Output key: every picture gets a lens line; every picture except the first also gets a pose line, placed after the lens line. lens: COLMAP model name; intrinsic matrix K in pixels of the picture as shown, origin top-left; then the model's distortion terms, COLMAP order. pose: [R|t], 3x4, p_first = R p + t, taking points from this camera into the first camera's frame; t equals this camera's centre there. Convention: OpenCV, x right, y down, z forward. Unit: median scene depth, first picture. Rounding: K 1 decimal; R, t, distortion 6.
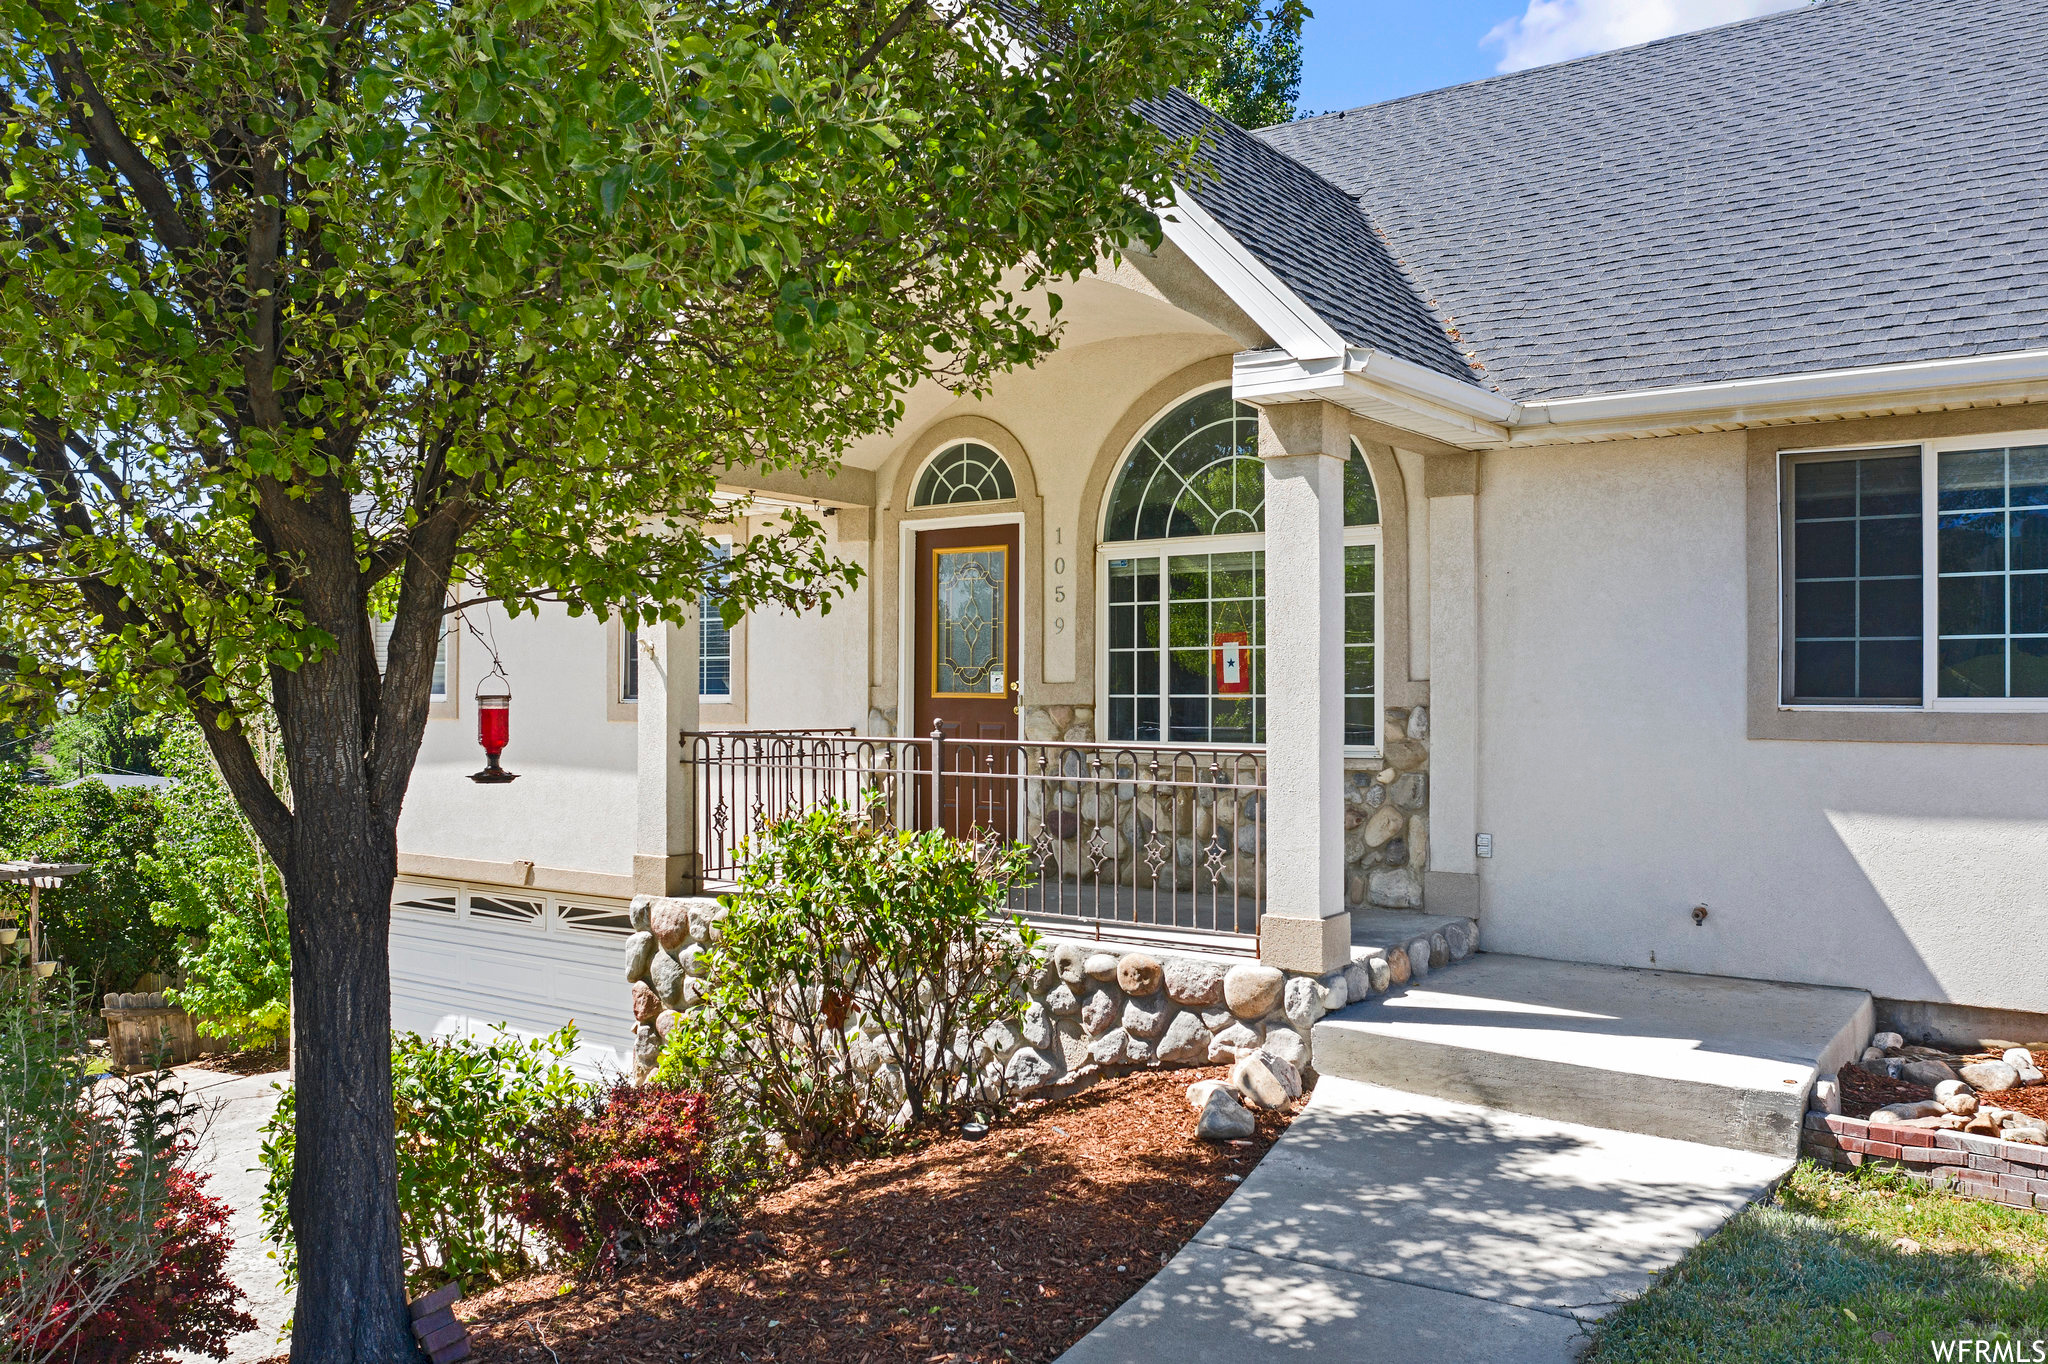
lens RADIAL K [[1596.2, 0, 1024.0], [0, 1596.2, 682.0], [0, 0, 1]] dist [-0.012014, 0.000841]
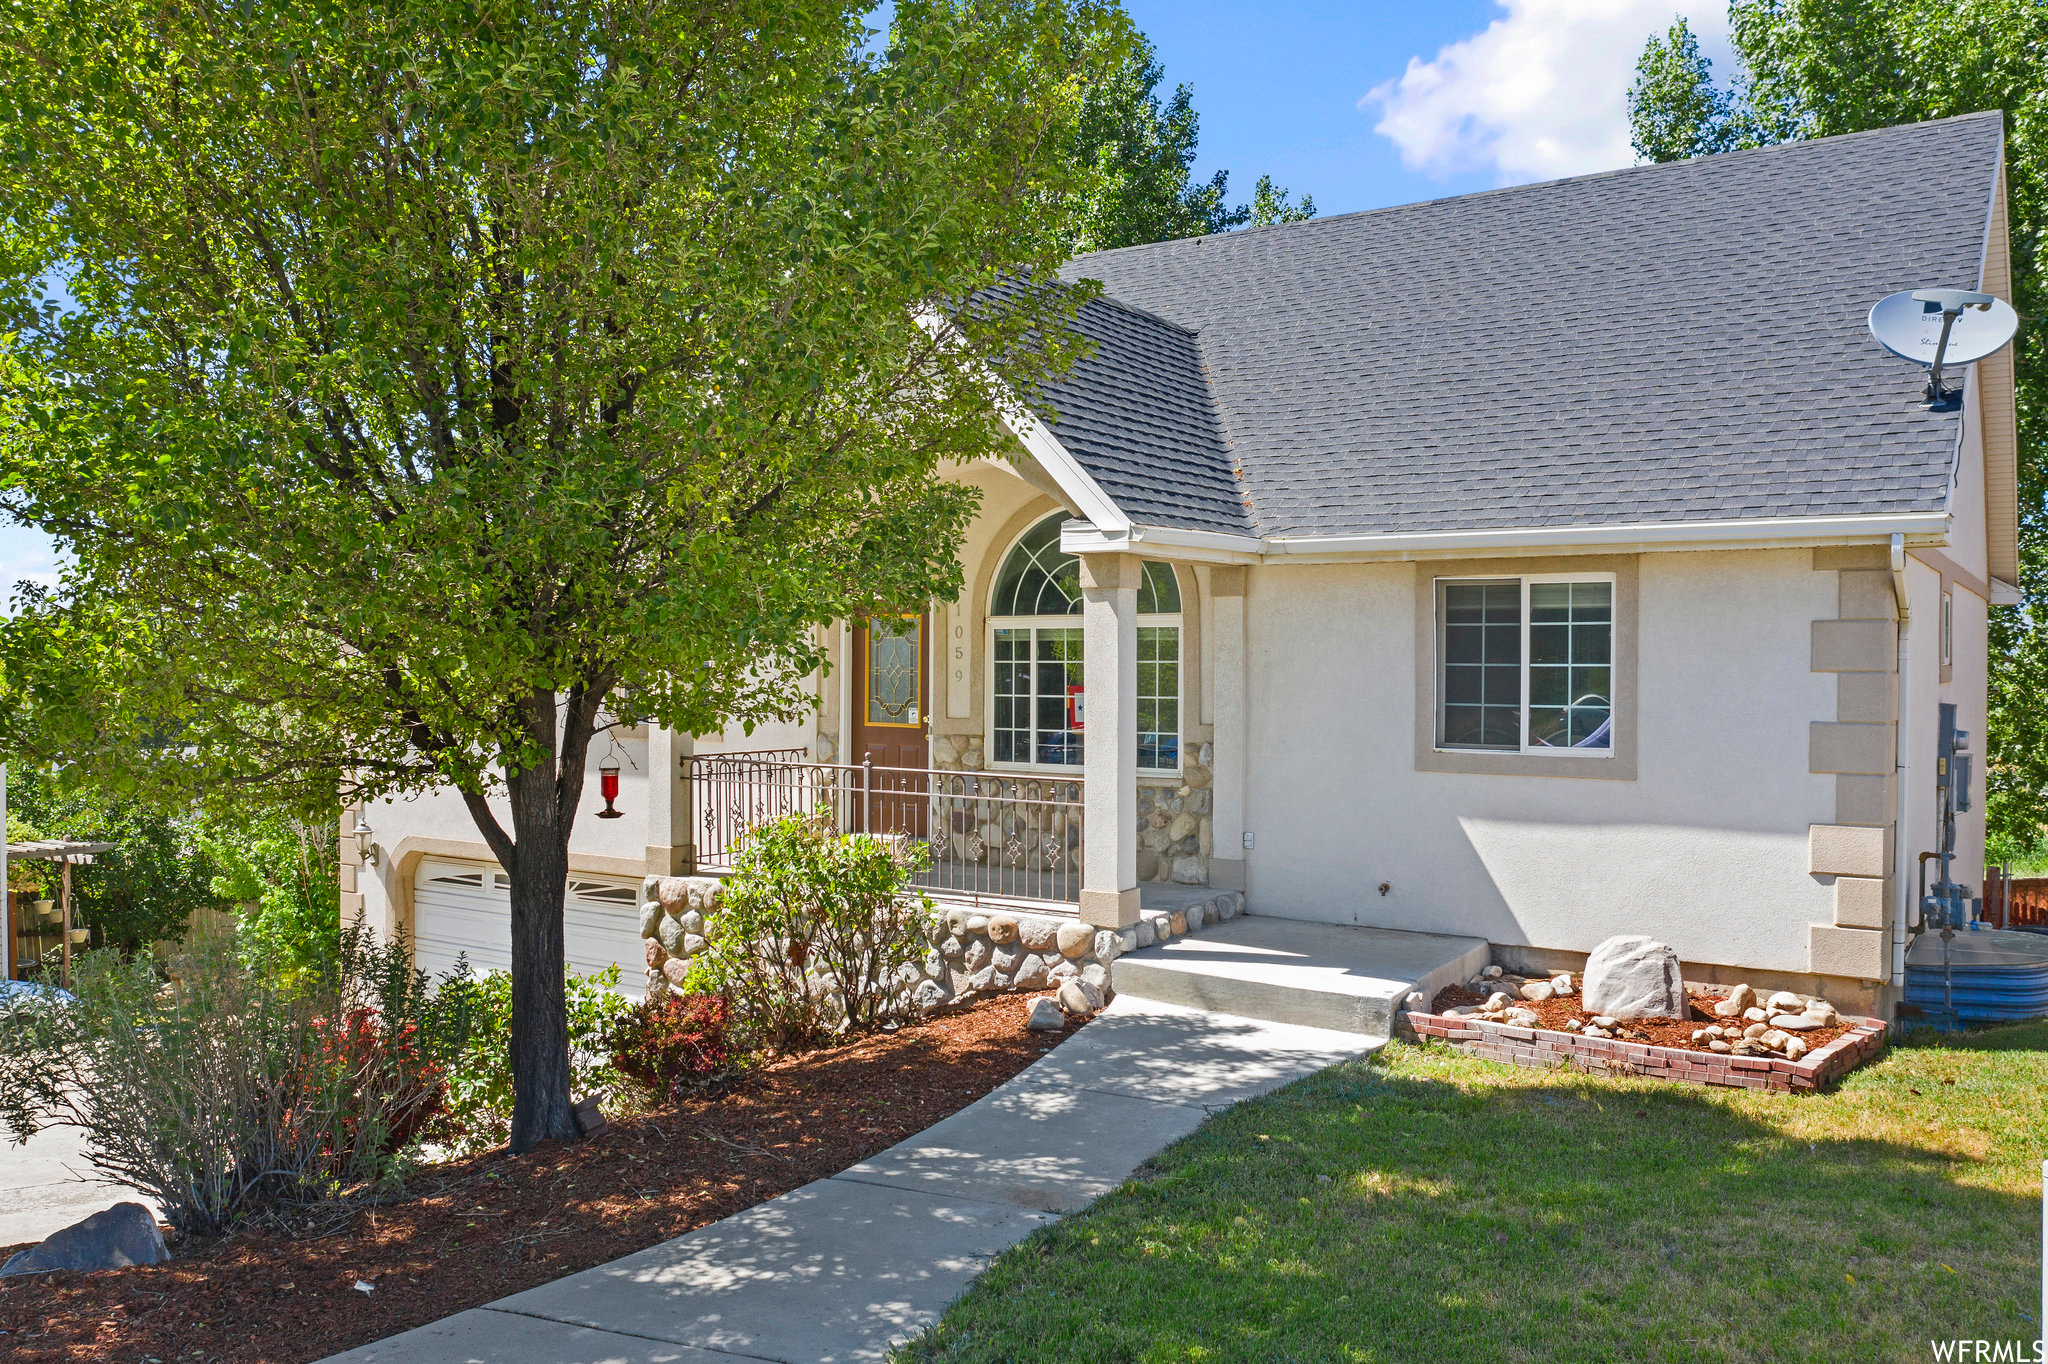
lens RADIAL K [[1596.2, 0, 1024.0], [0, 1596.2, 682.0], [0, 0, 1]] dist [-0.012014, 0.000841]
pose [[0.999270, 0.002178, 0.038152, 0.034252], [-0.002935, 0.999800, 0.019795, -0.075850], [-0.038101, -0.019893, 0.999076, -0.475728]]
